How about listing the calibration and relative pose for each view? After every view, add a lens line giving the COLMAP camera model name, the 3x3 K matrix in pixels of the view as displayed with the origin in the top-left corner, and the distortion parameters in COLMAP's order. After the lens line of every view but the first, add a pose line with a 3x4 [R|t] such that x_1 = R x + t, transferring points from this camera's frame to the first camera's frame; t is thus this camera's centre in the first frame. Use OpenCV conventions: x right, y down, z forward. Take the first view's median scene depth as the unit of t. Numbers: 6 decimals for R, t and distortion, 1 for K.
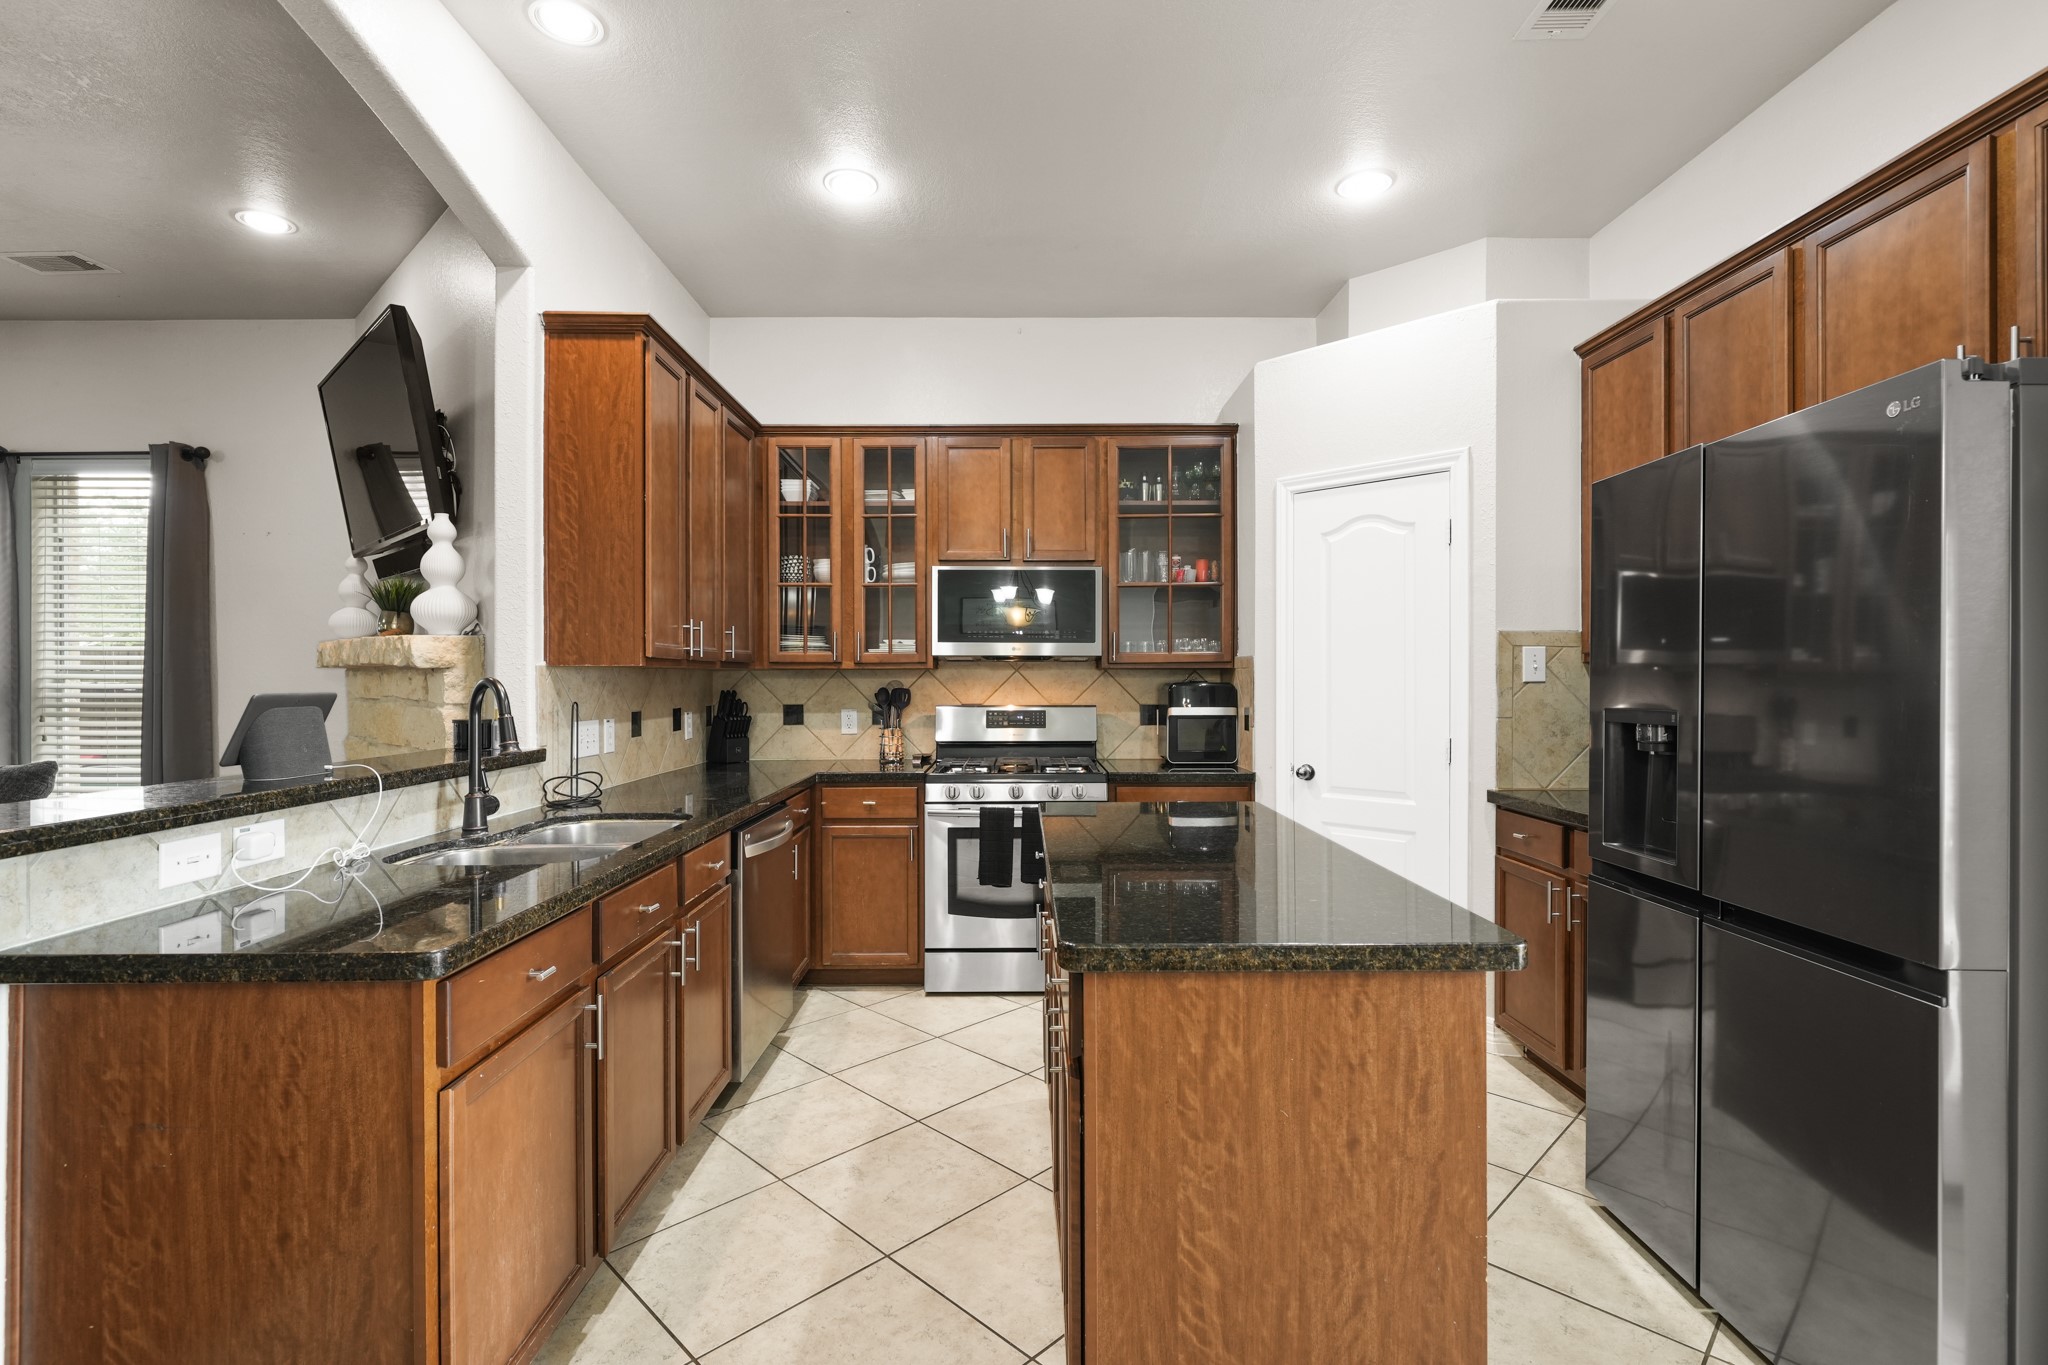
lens RADIAL K [[934.4, 0, 1024.1], [0, 934.4, 678.7], [0, 0, 1]] dist [0.005330, 0.000316]
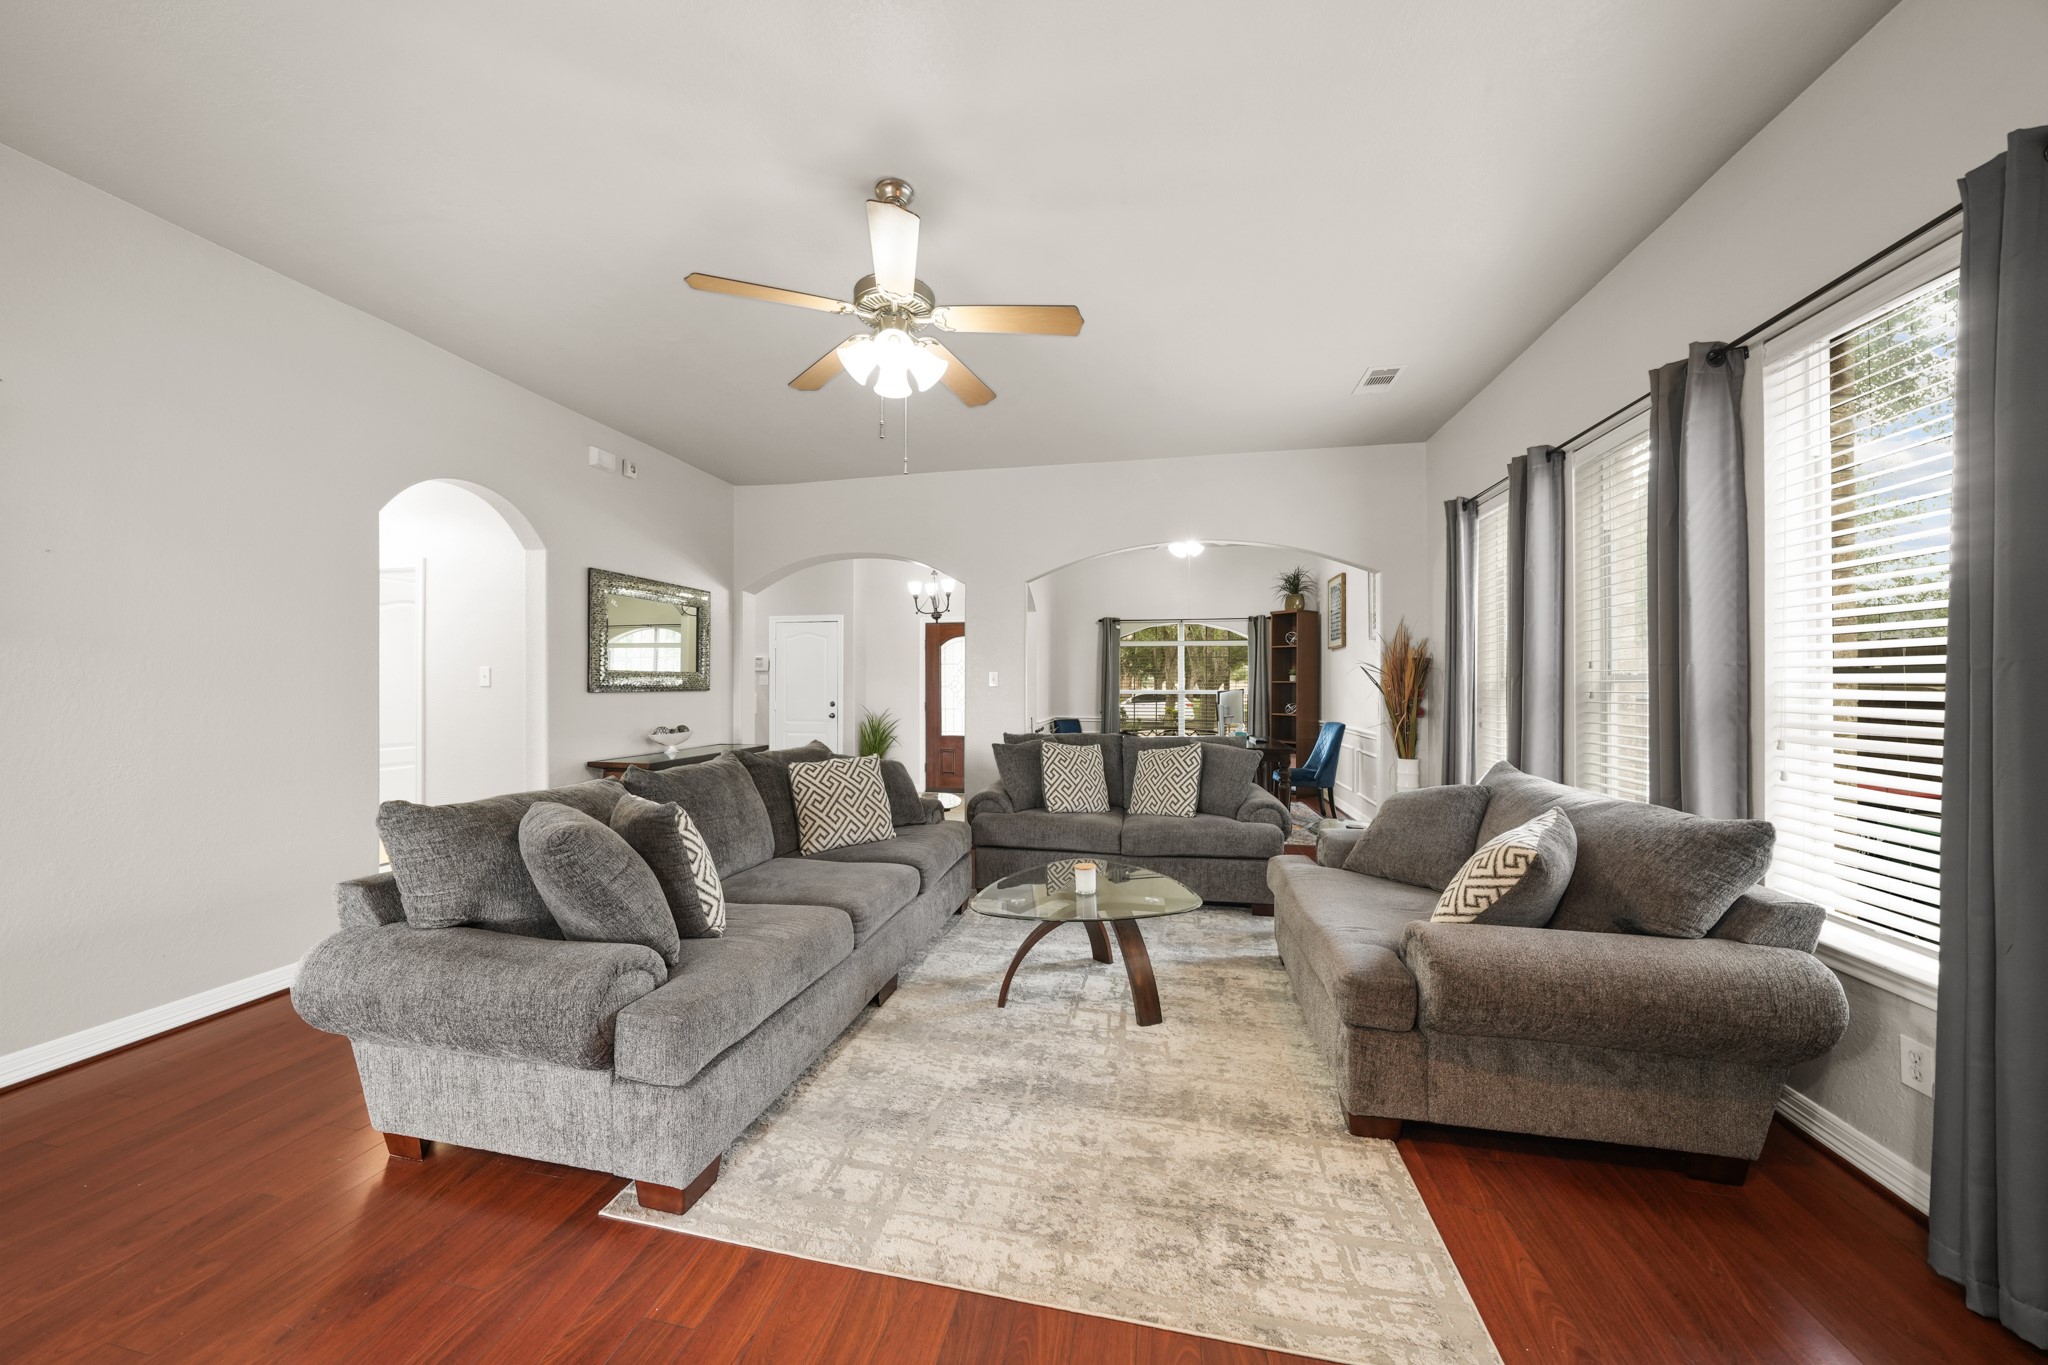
lens RADIAL K [[681.6, 0, 1023.4], [0, 681.6, 683.3], [0, 0, 1]] dist [-0.000350, -0.000018]
pose [[-0.209682, -0.000409, -0.977769, -0.488380], [0.000631, 1.000000, -0.000554, 0.000986], [0.977769, -0.000733, -0.209682, 0.596327]]
